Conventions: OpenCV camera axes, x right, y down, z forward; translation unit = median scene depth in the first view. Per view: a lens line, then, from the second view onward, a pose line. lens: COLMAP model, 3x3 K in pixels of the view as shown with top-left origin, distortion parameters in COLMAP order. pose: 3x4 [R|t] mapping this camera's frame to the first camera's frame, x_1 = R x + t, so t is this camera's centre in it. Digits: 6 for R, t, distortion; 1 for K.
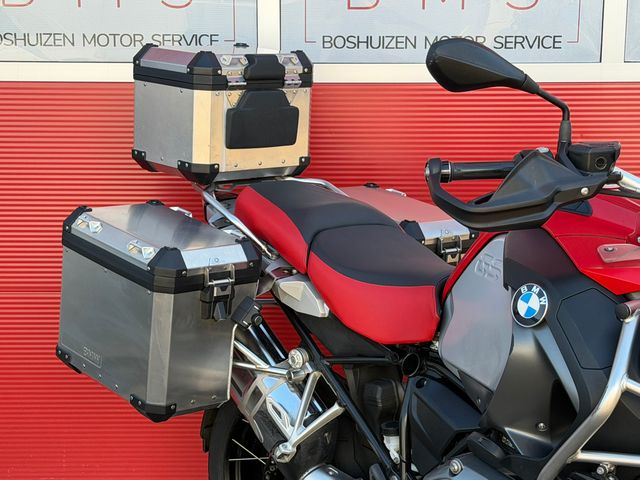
lens RADIAL K [[1321.6, 0, 322.0], [0, 1321.6, 251.7], [0, 0, 1]] dist [0.141735, -0.001639]
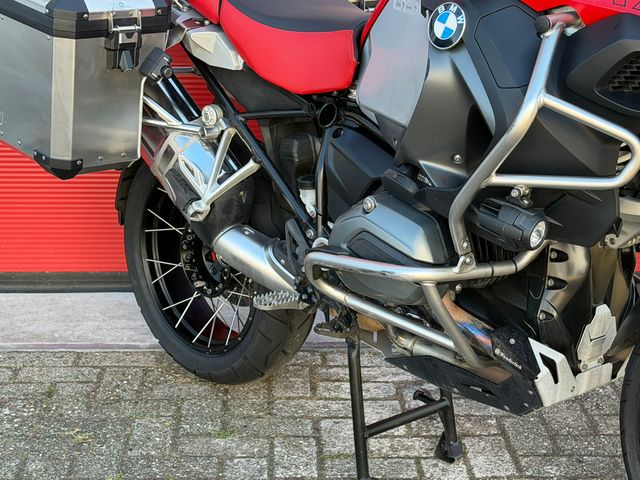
lens RADIAL K [[1321.6, 0, 322.0], [0, 1321.6, 251.7], [0, 0, 1]] dist [0.141735, -0.001639]
pose [[0.999075, -0.005202, 0.042688, 0.020875], [0.000104, 0.992946, 0.118564, 0.067553], [-0.043003, -0.118450, 0.992028, 0.037998]]
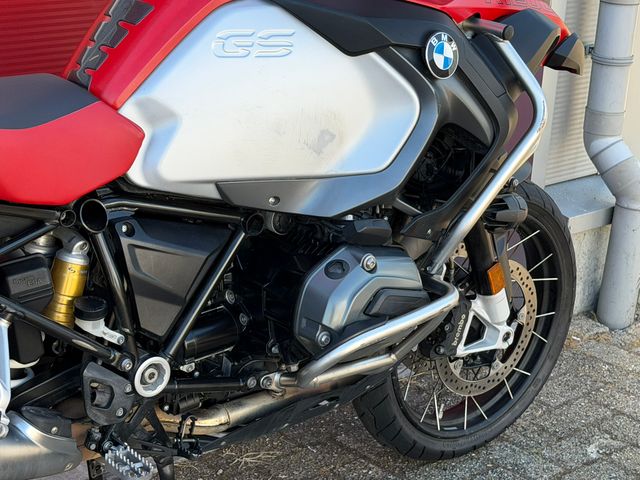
lens RADIAL K [[1367.3, 0, 319.0], [0, 1367.3, 253.3], [0, 0, 1]] dist [0.066866, 0.457390]
pose [[-0.000604, -0.355720, 0.934593, -0.622658], [0.117711, 0.928070, 0.353313, -0.142376], [-0.993048, 0.110225, 0.041312, 0.817659]]
